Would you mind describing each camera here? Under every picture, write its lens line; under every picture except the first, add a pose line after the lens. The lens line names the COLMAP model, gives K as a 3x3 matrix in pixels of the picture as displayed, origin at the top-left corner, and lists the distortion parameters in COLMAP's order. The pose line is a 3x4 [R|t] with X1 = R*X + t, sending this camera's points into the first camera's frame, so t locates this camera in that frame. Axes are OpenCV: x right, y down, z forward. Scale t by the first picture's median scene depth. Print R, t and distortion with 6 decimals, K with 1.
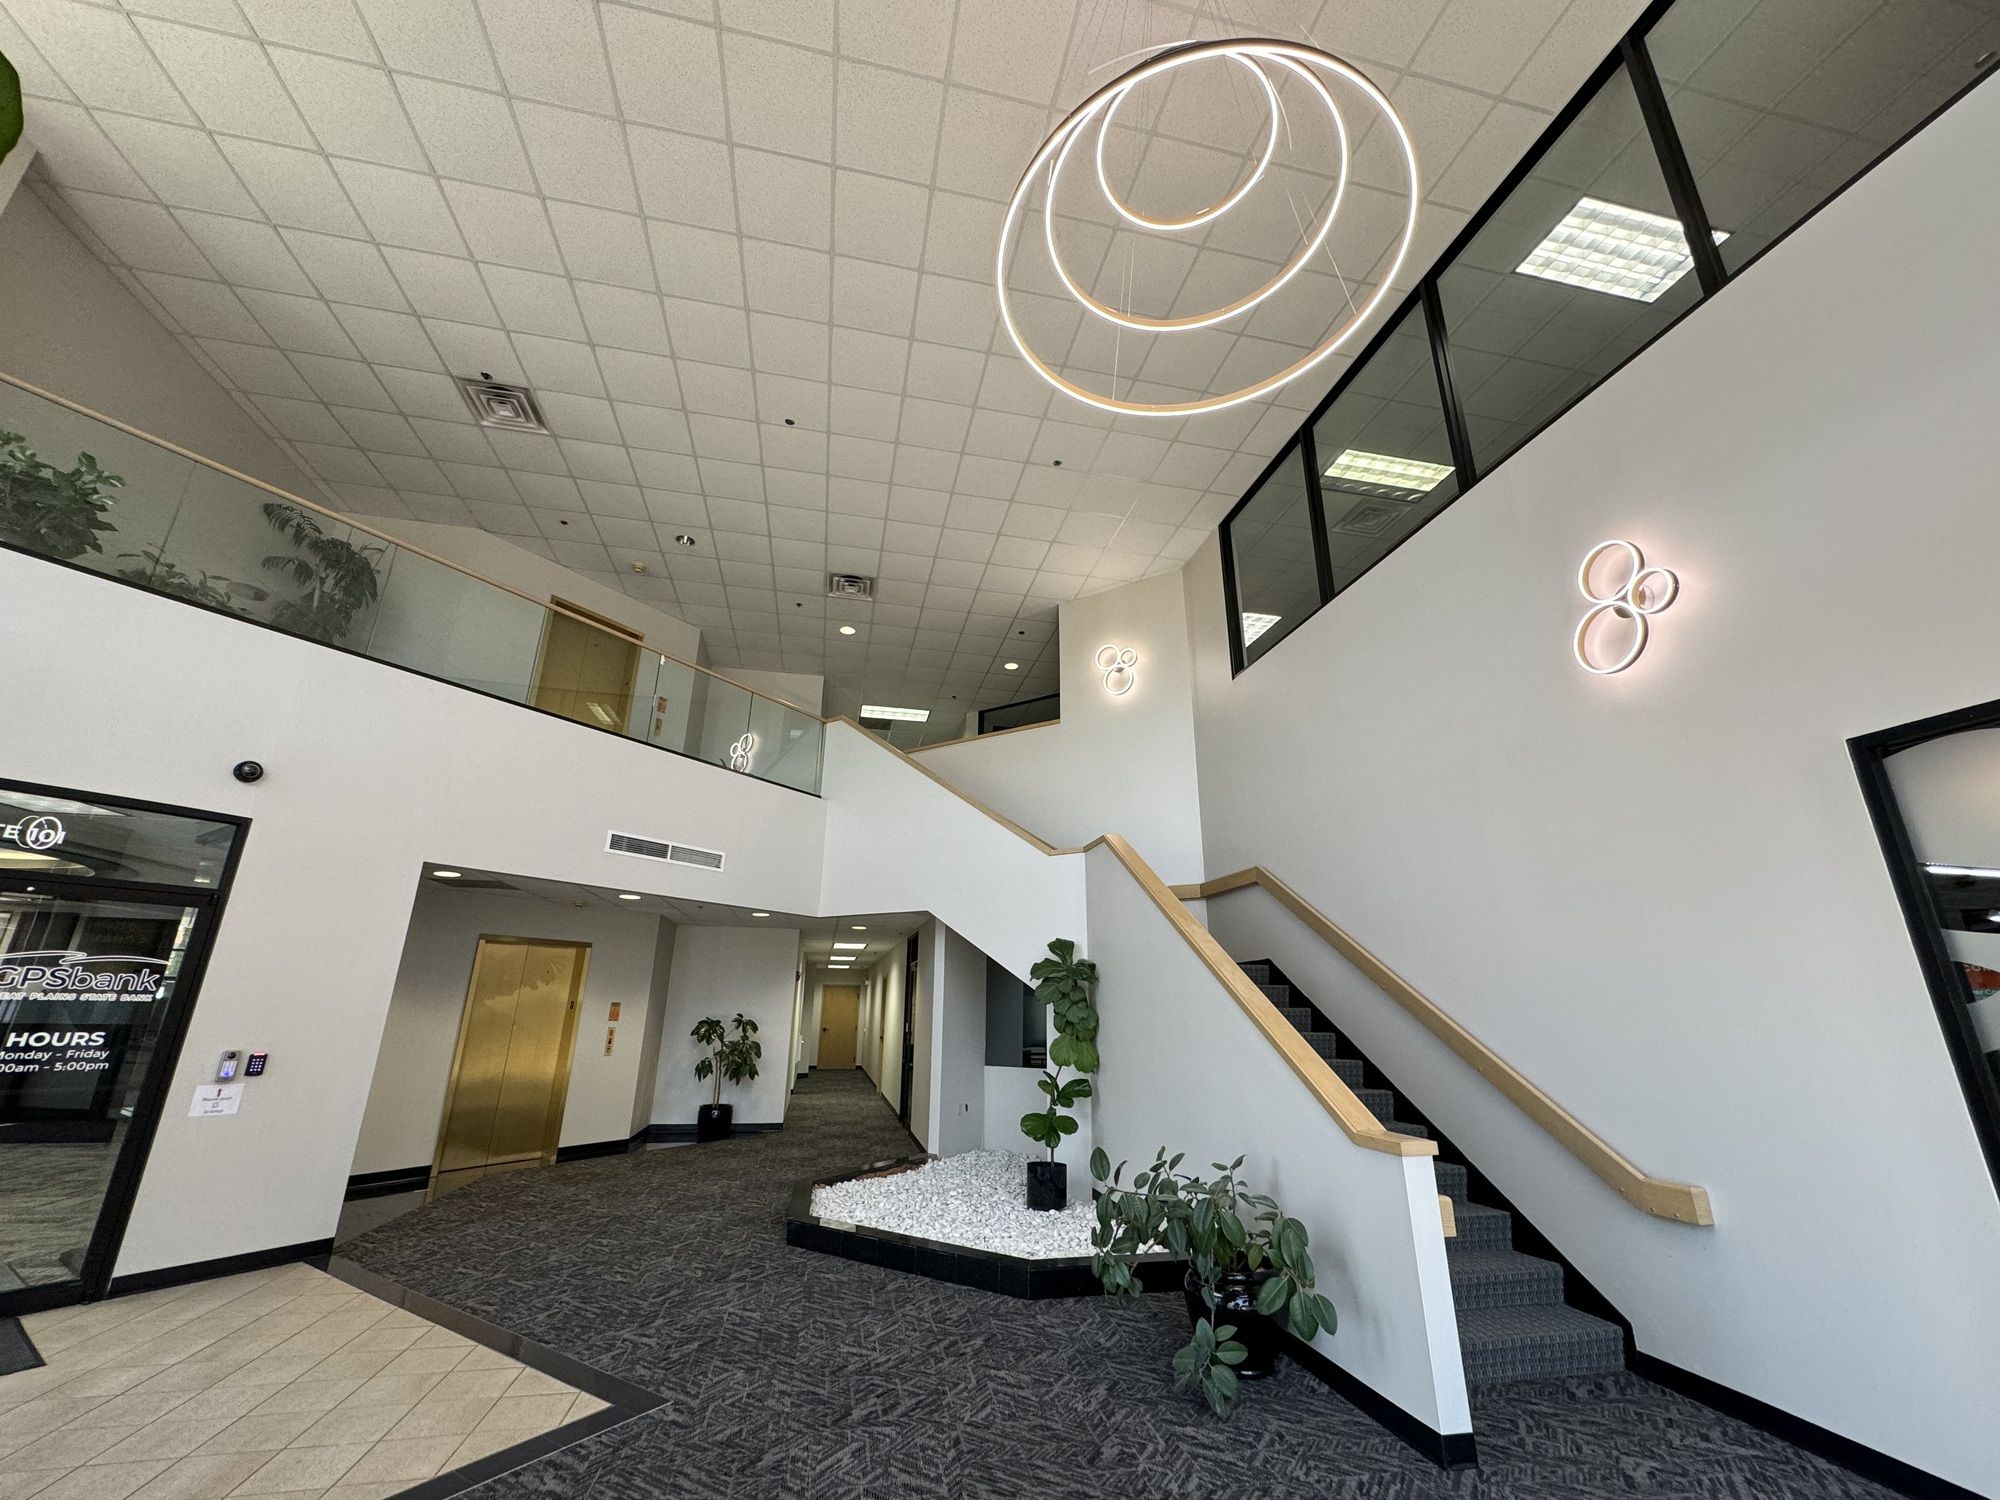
lens RADIAL K [[799.4, 0, 999.6], [0, 799.4, 749.1], [0, 0, 1]] dist [-0.001741, 0.000627]
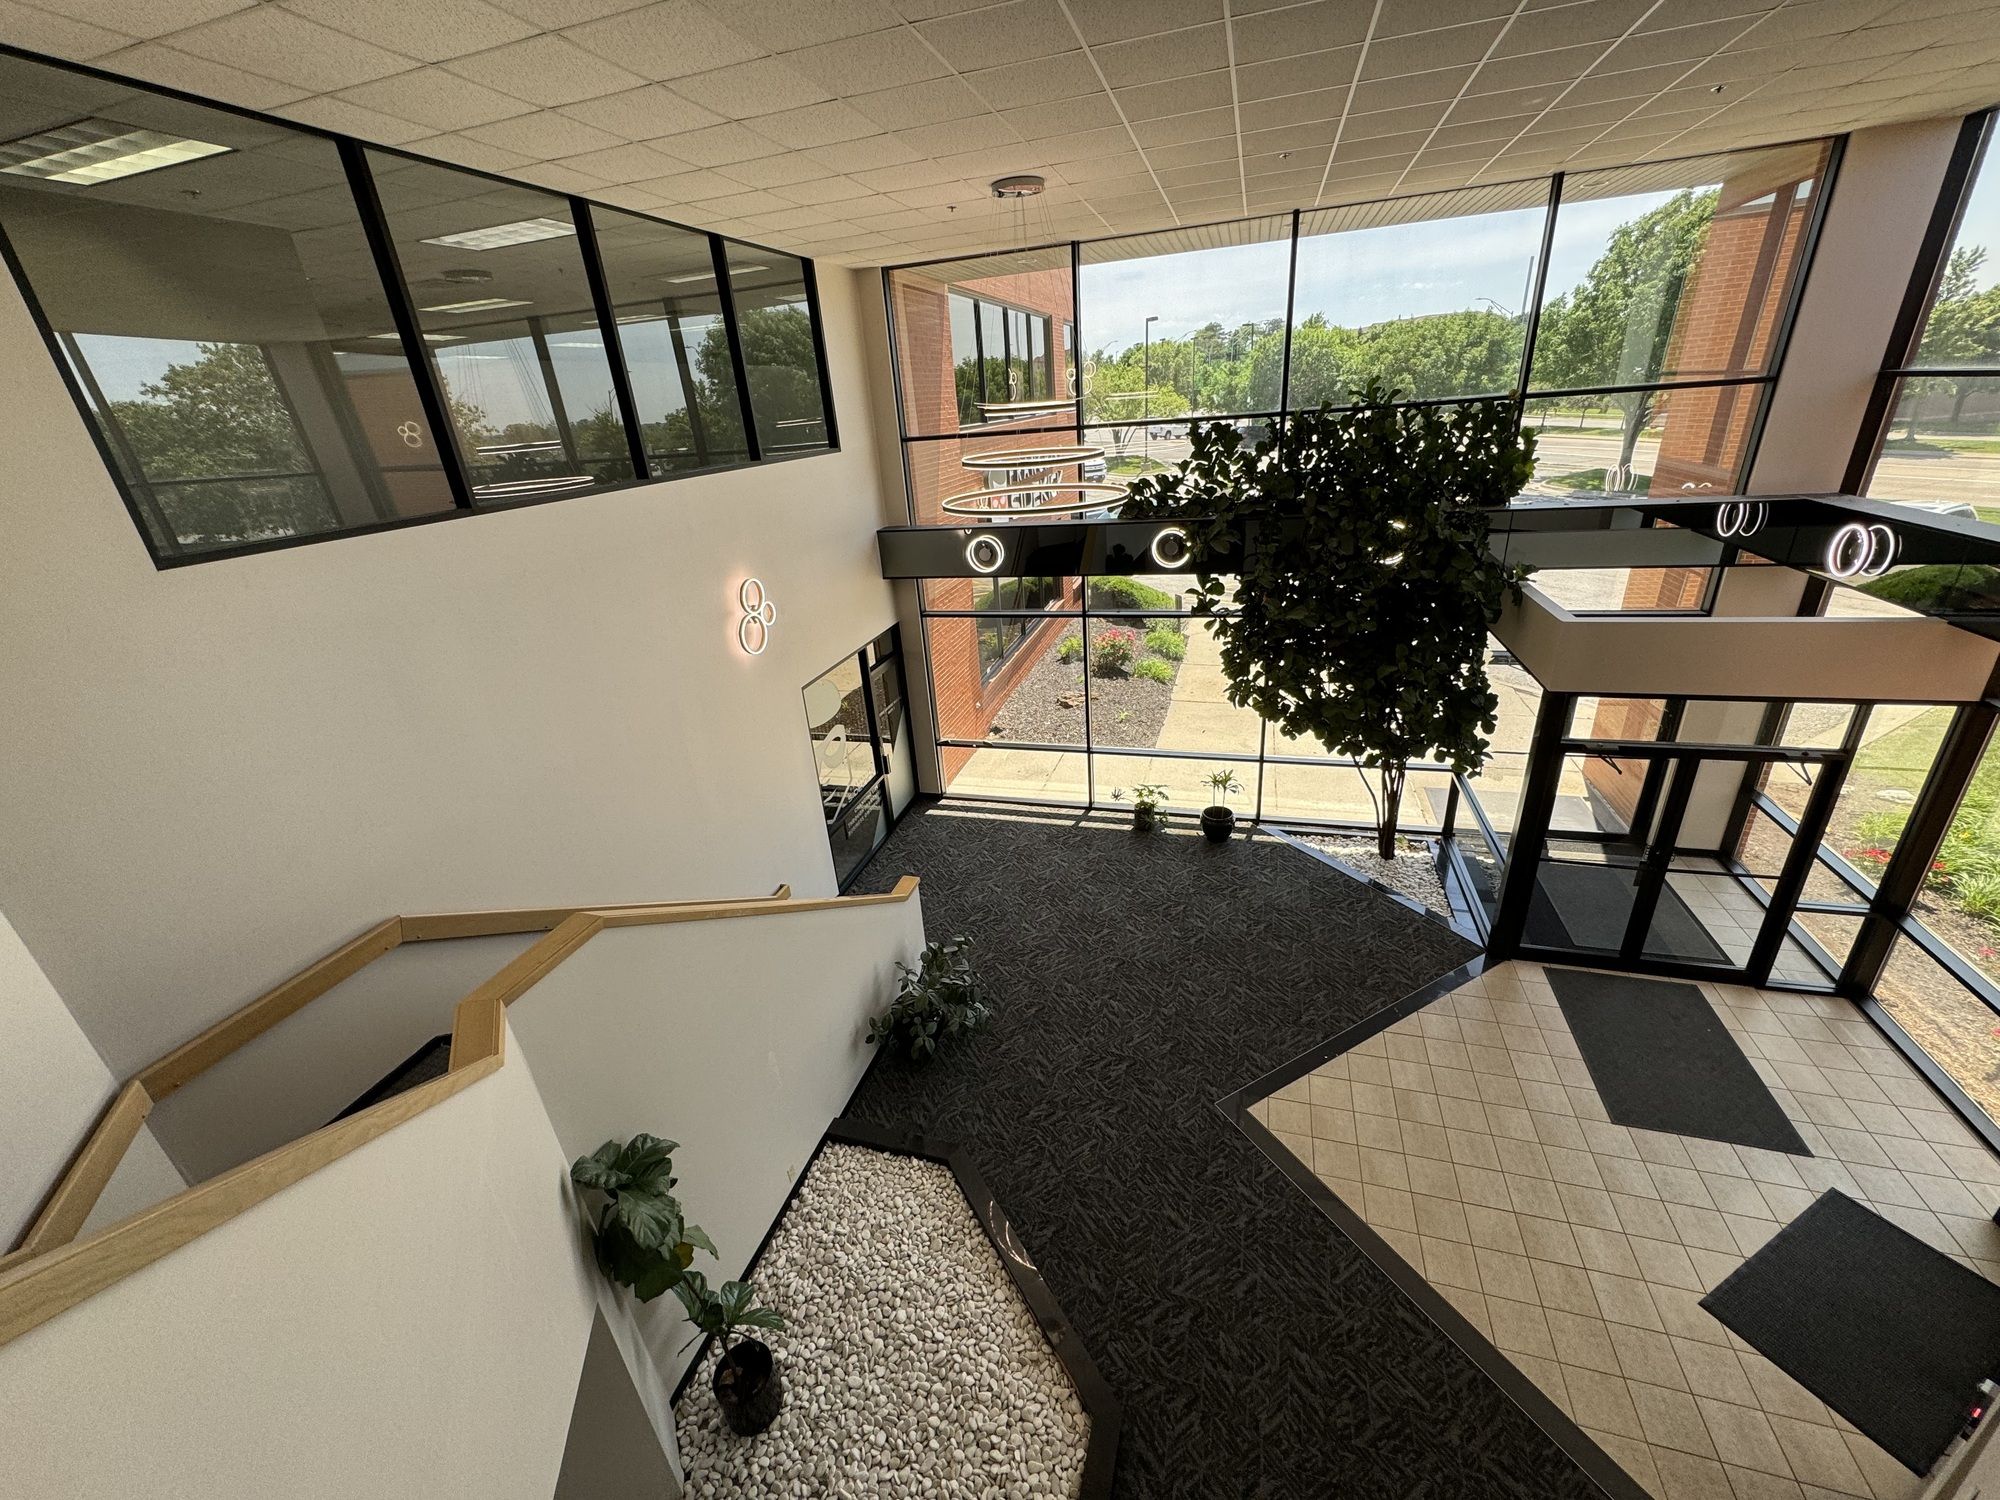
lens RADIAL K [[799.4, 0, 998.2], [0, 799.4, 752.0], [0, 0, 1]] dist [-0.001741, 0.000627]
pose [[-0.874692, -0.144908, 0.462510, -0.488658], [-0.089528, 0.986145, 0.139653, -0.148689], [-0.476338, 0.080746, -0.875547, 1.934047]]
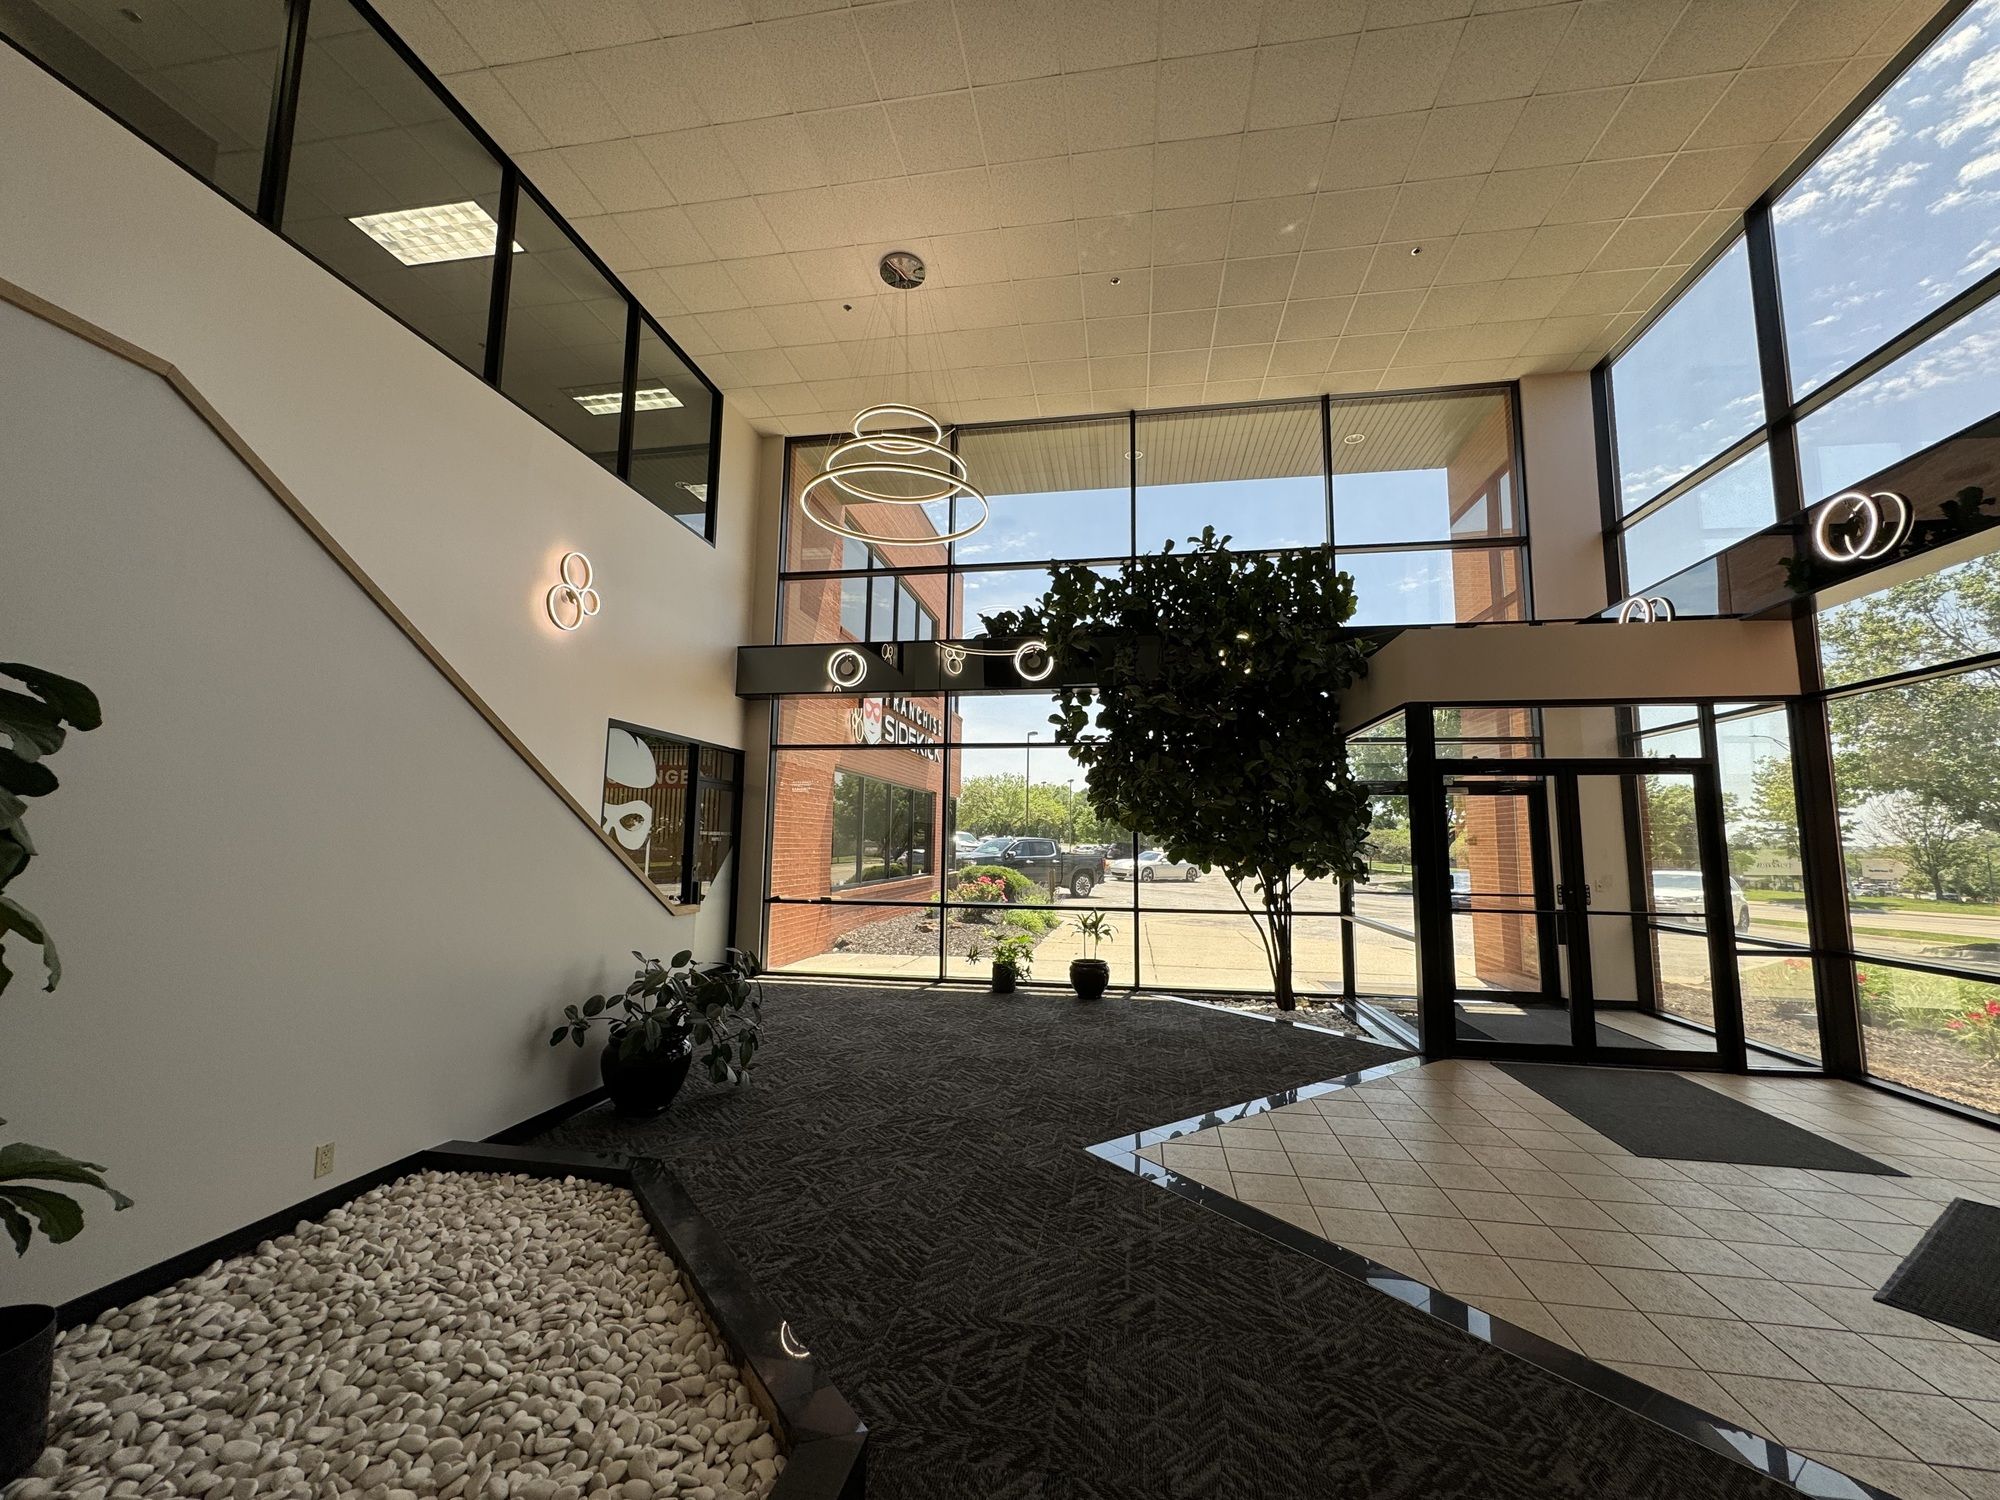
lens RADIAL K [[799.4, 0, 998.0], [0, 799.4, 750.2], [0, 0, 1]] dist [-0.001741, 0.000627]
pose [[-0.930092, 0.019675, 0.366800, -0.513641], [-0.136806, 0.908171, -0.395612, 0.523857], [-0.340900, -0.418136, -0.841991, 1.598757]]
